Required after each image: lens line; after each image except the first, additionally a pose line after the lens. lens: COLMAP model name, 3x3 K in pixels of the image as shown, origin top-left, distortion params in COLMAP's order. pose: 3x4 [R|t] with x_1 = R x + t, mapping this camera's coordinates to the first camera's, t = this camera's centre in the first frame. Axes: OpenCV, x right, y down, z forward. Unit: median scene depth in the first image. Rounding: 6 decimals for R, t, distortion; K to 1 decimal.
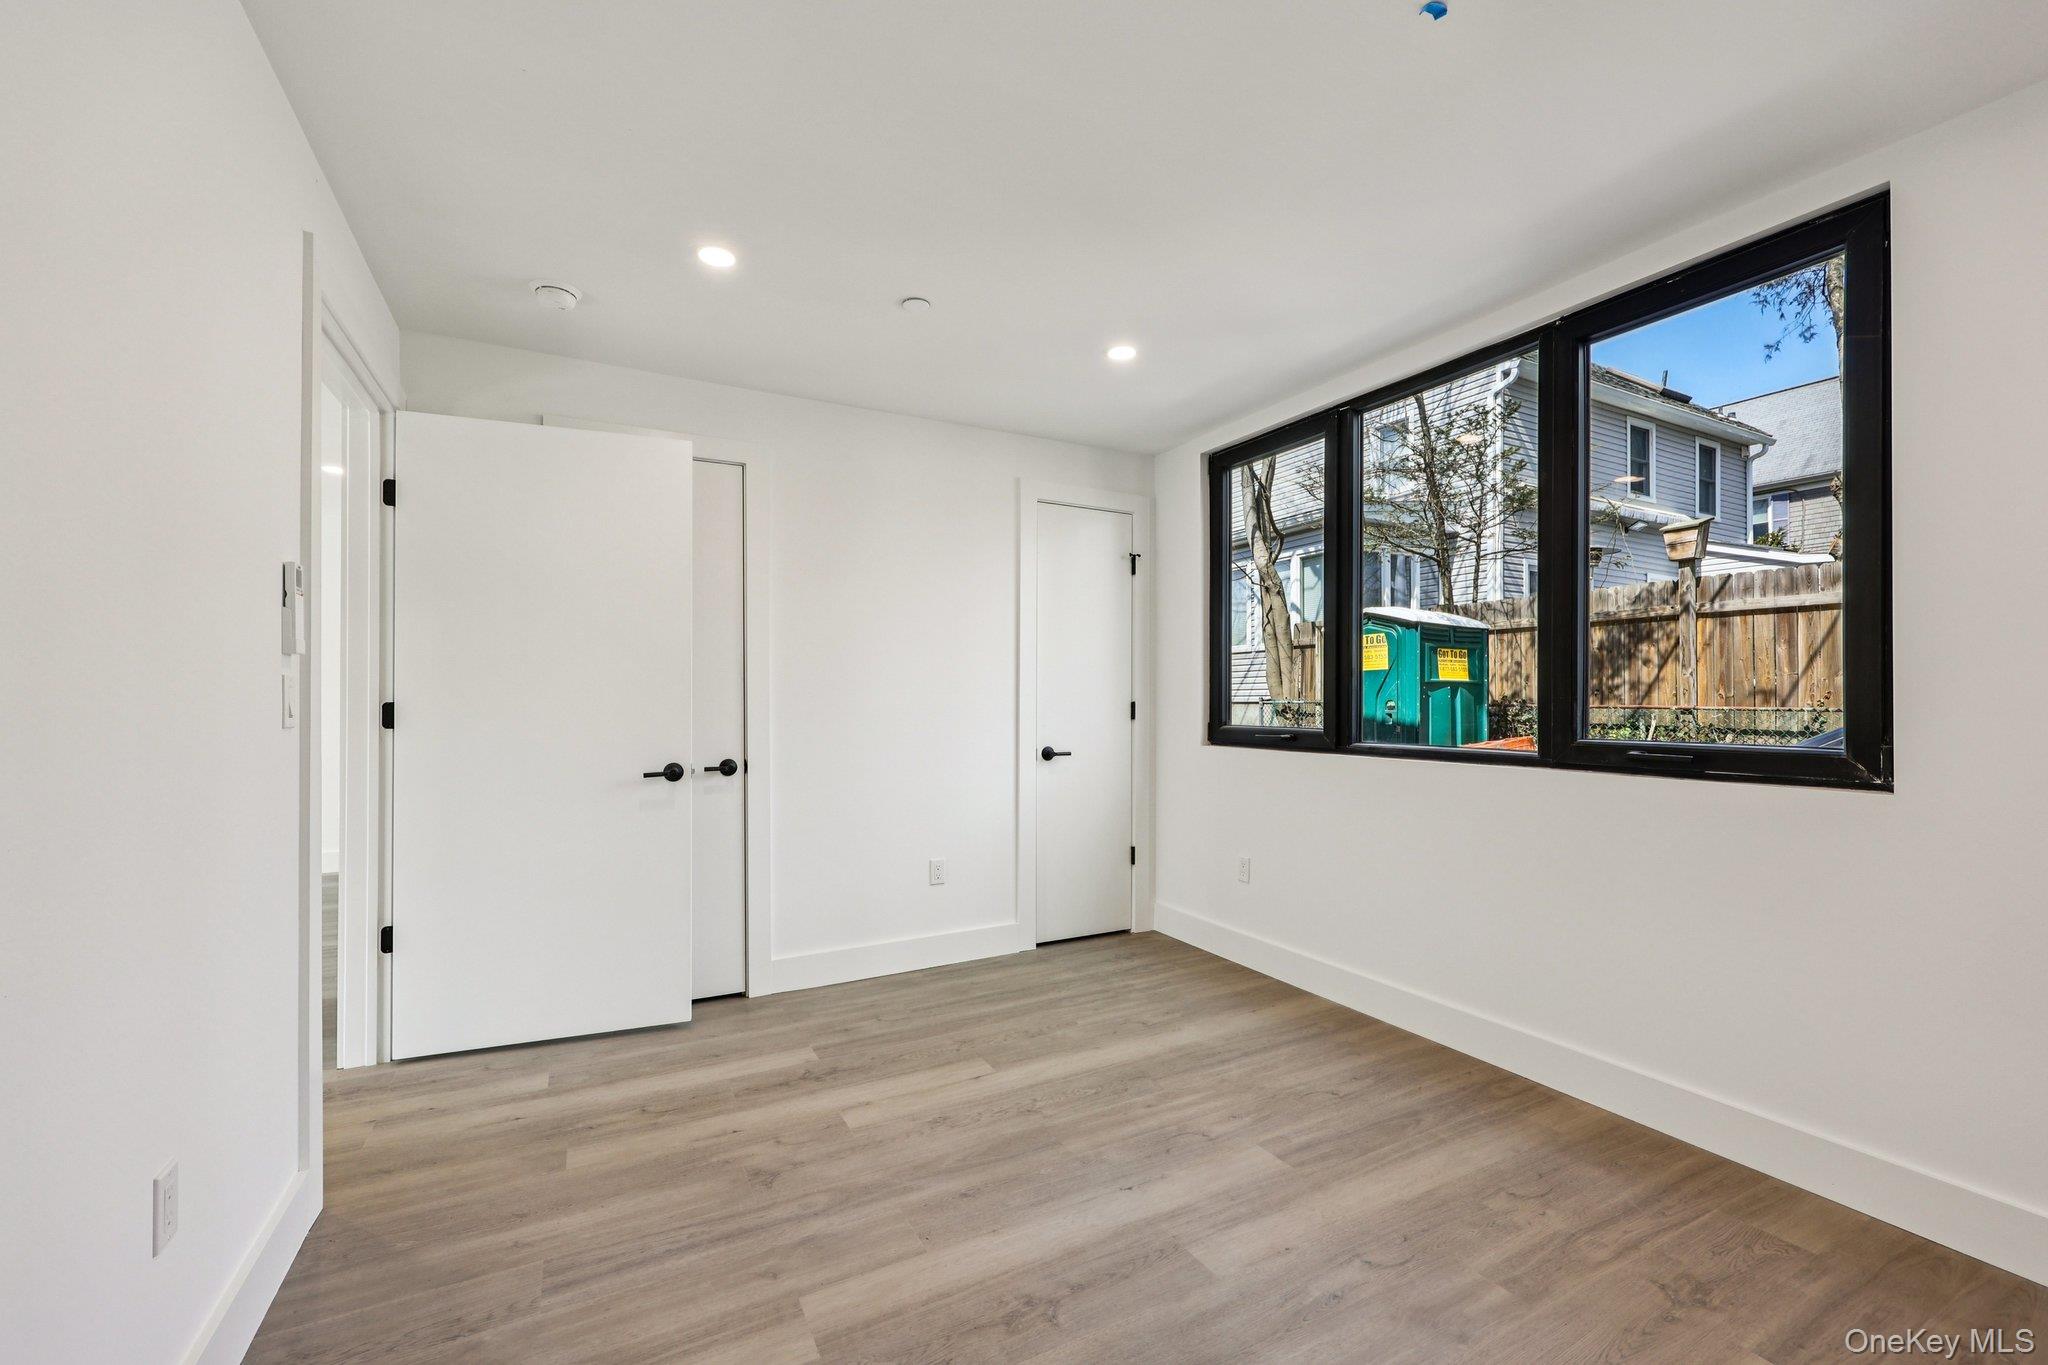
lens RADIAL K [[835.0, 0, 1007.4], [0, 835.0, 696.1], [0, 0, 1]] dist [0.002035, 0.000401]
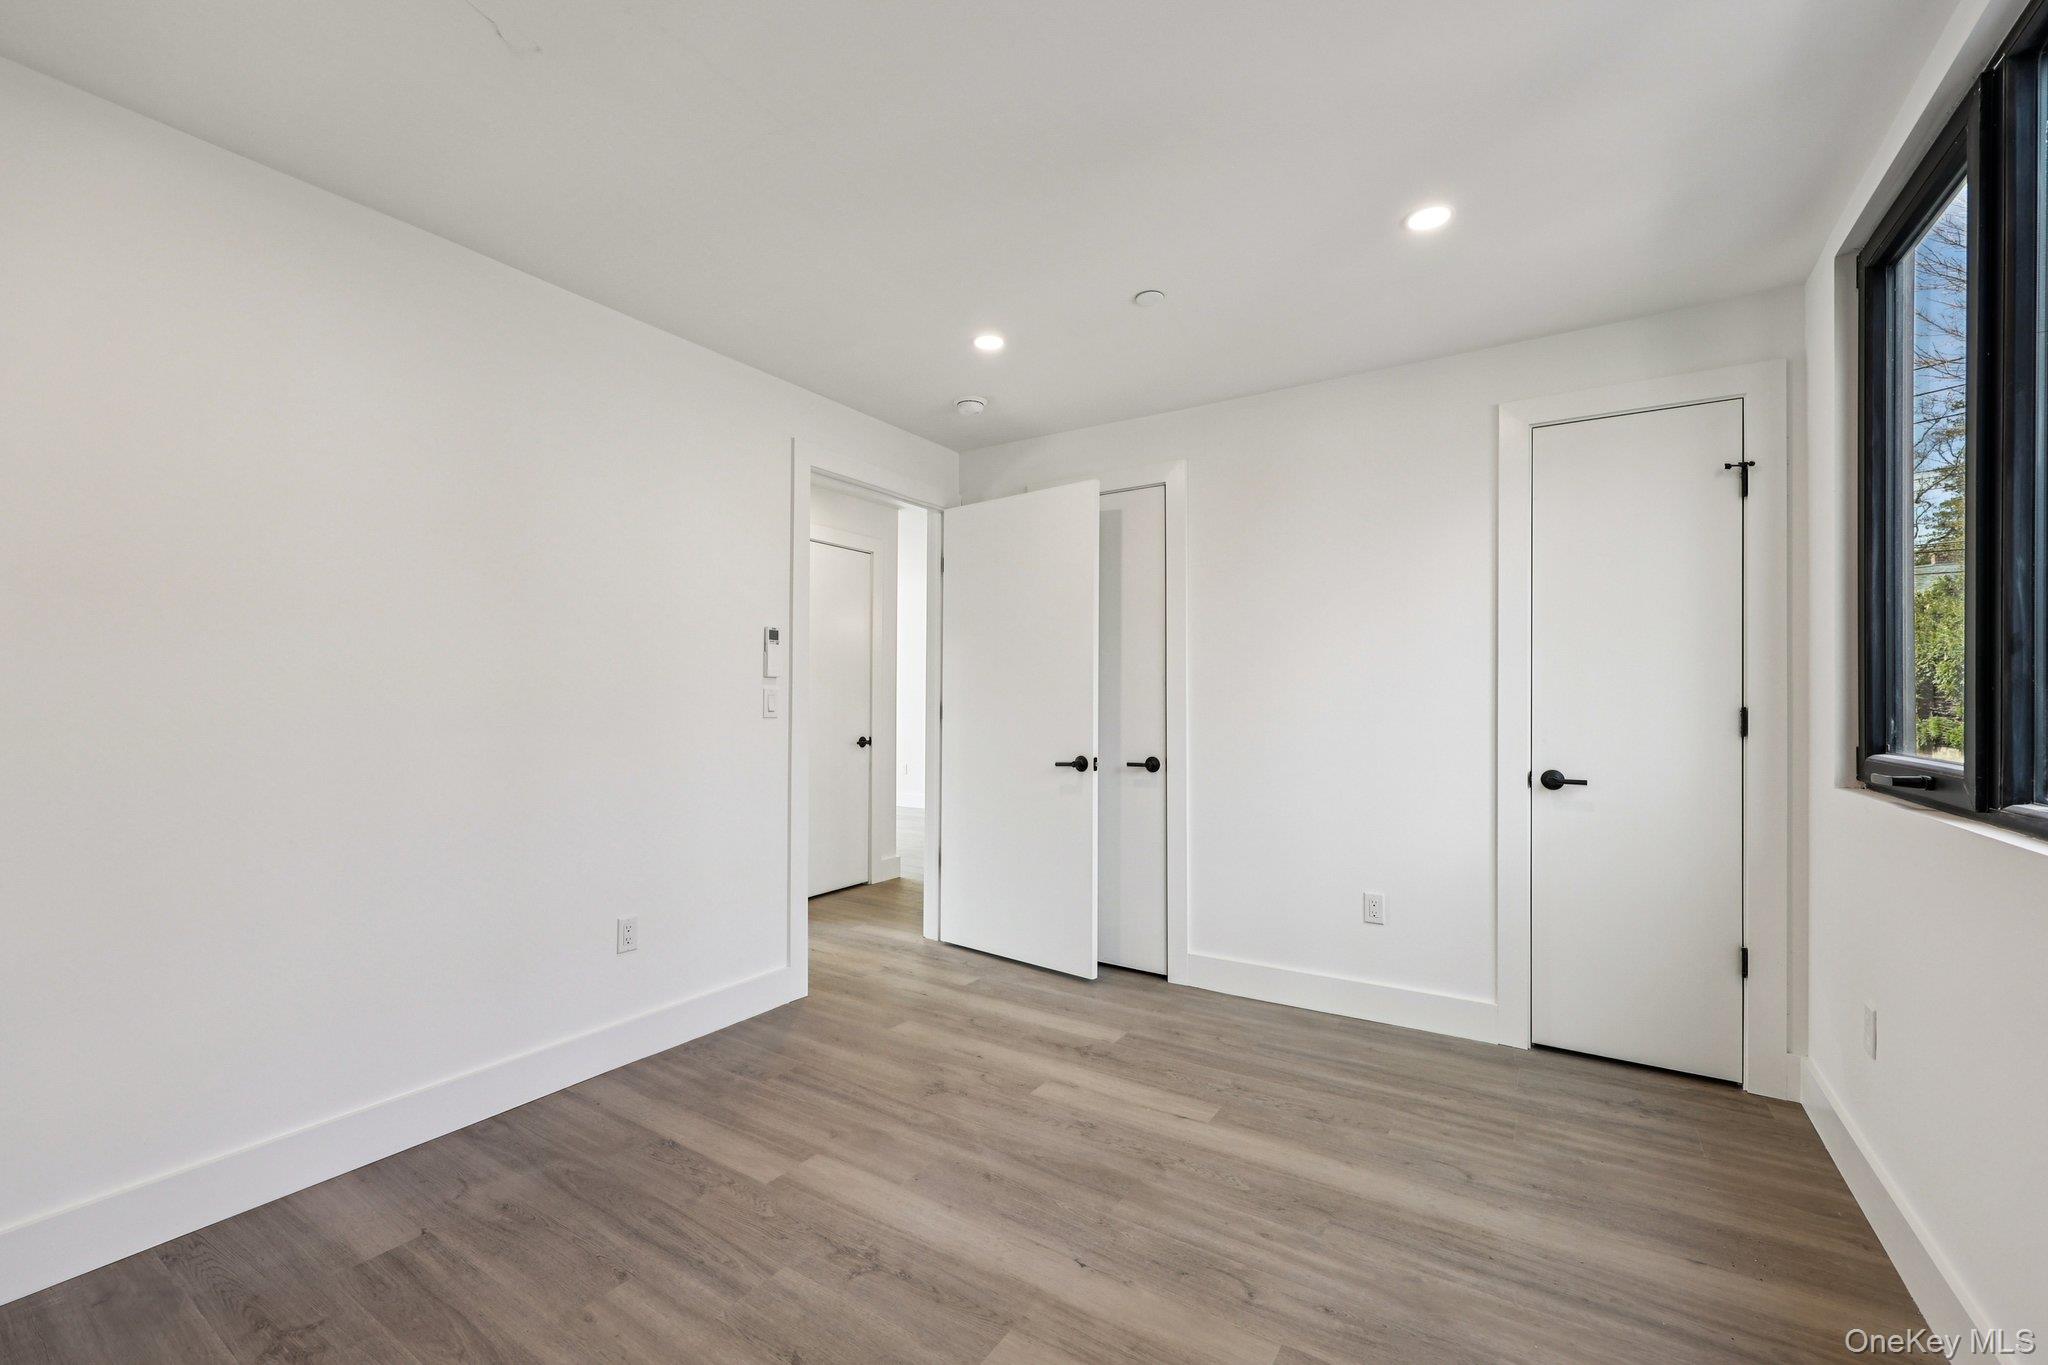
lens RADIAL K [[835.0, 0, 1017.4], [0, 835.0, 694.2], [0, 0, 1]] dist [0.002035, 0.000401]
pose [[0.491604, -0.005725, -0.870800, 0.674121], [0.001634, 0.999983, -0.005652, -0.000447], [0.870818, 0.001355, 0.491604, 0.394858]]
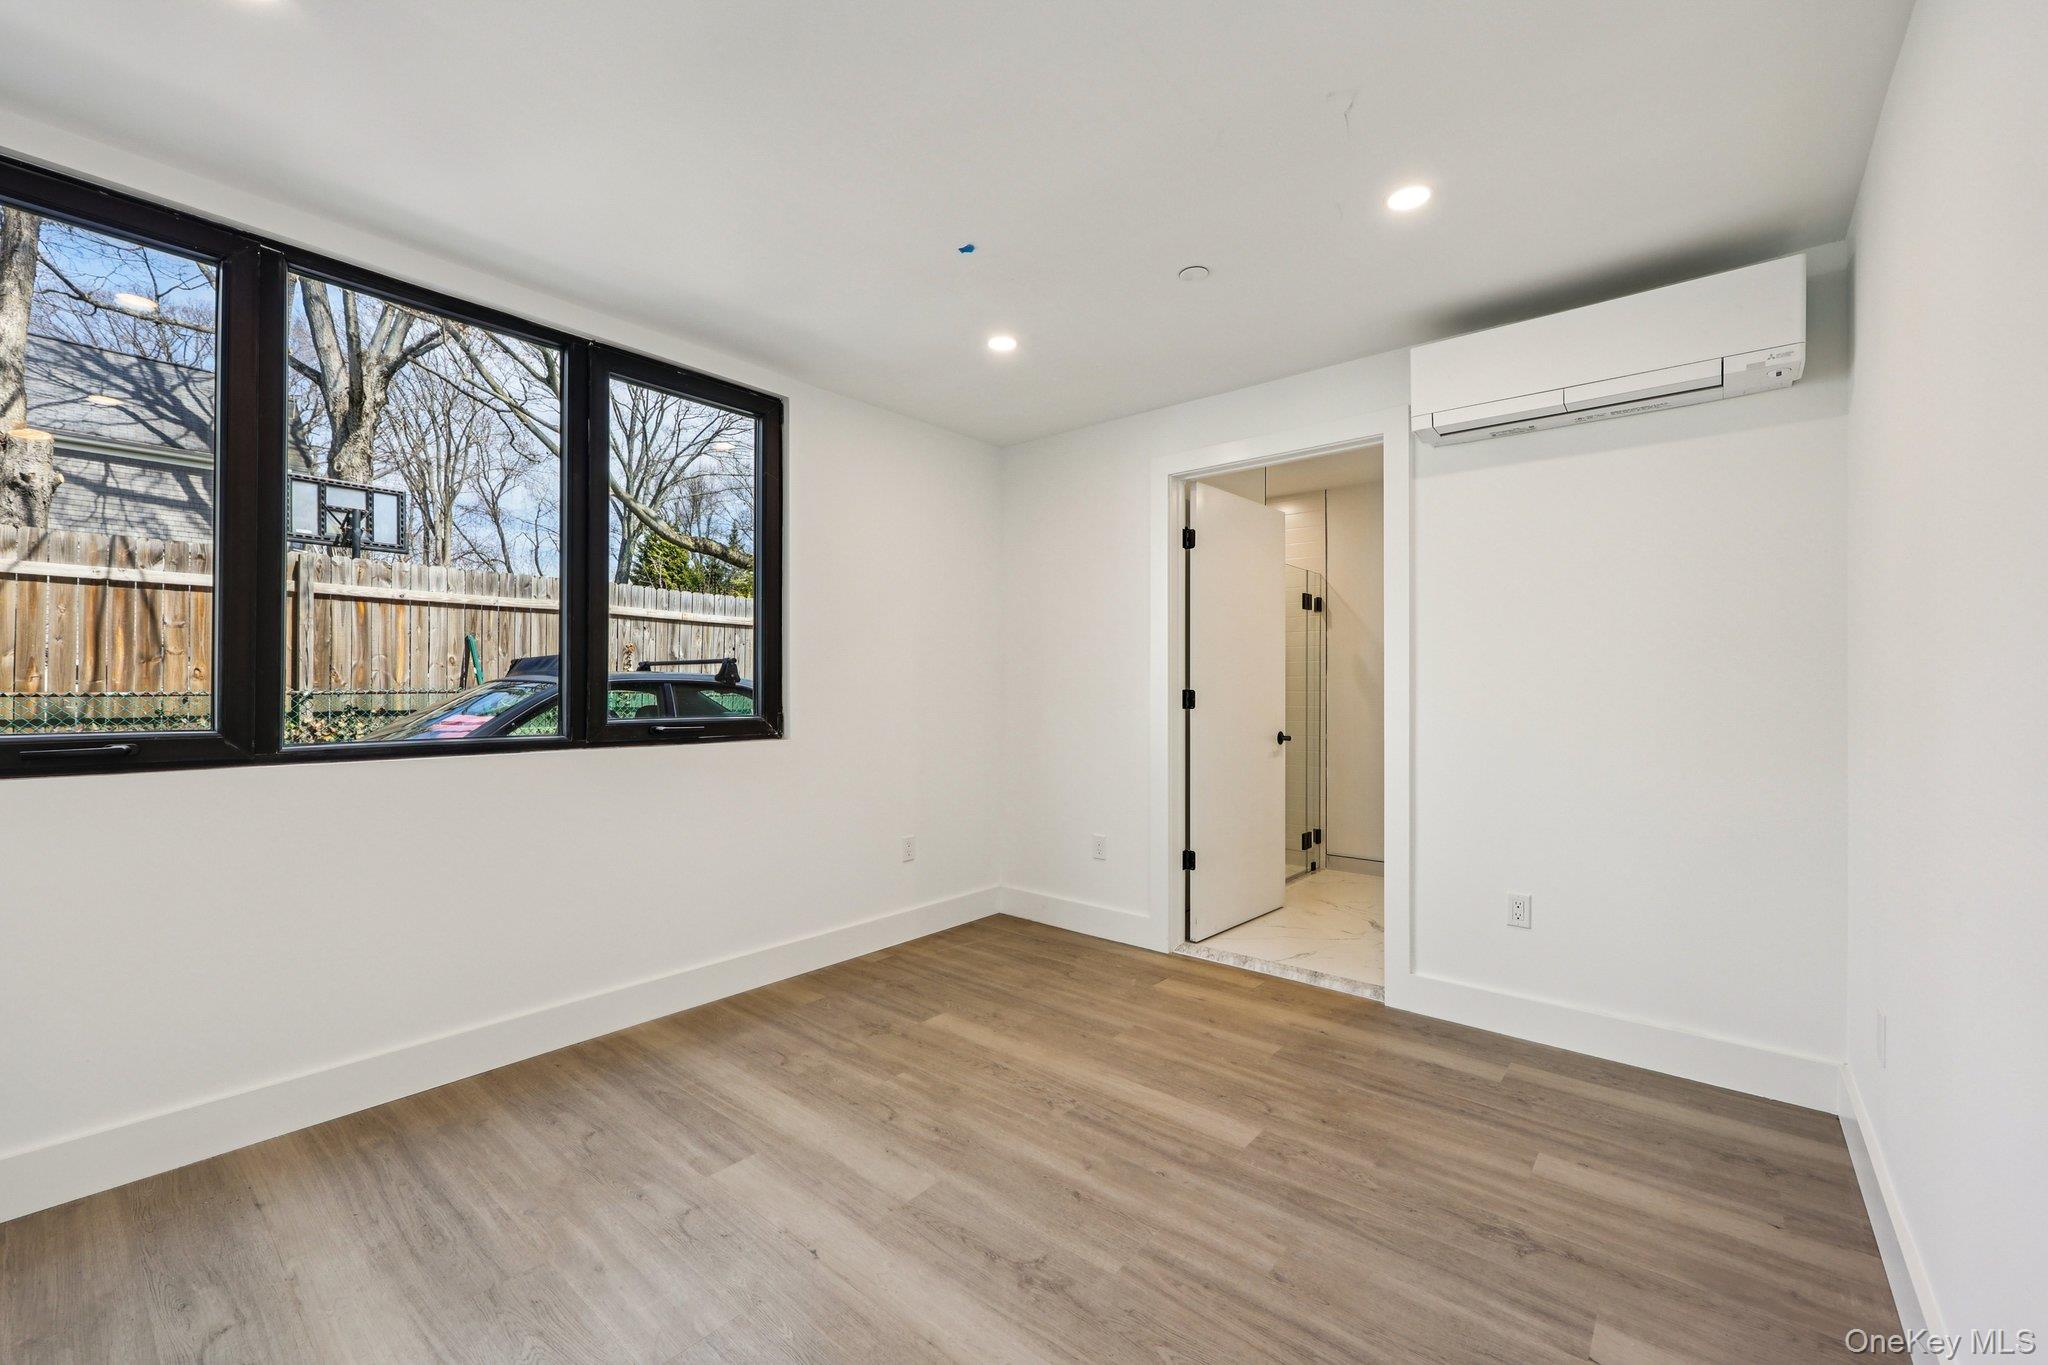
lens RADIAL K [[835.0, 0, 1030.9], [0, 835.0, 682.6], [0, 0, 1]] dist [0.002035, 0.000401]
pose [[-0.394251, 0.004007, 0.918994, -0.570144], [-0.006685, 0.999952, -0.007228, 0.004079], [-0.918979, -0.008993, -0.394205, 0.878904]]
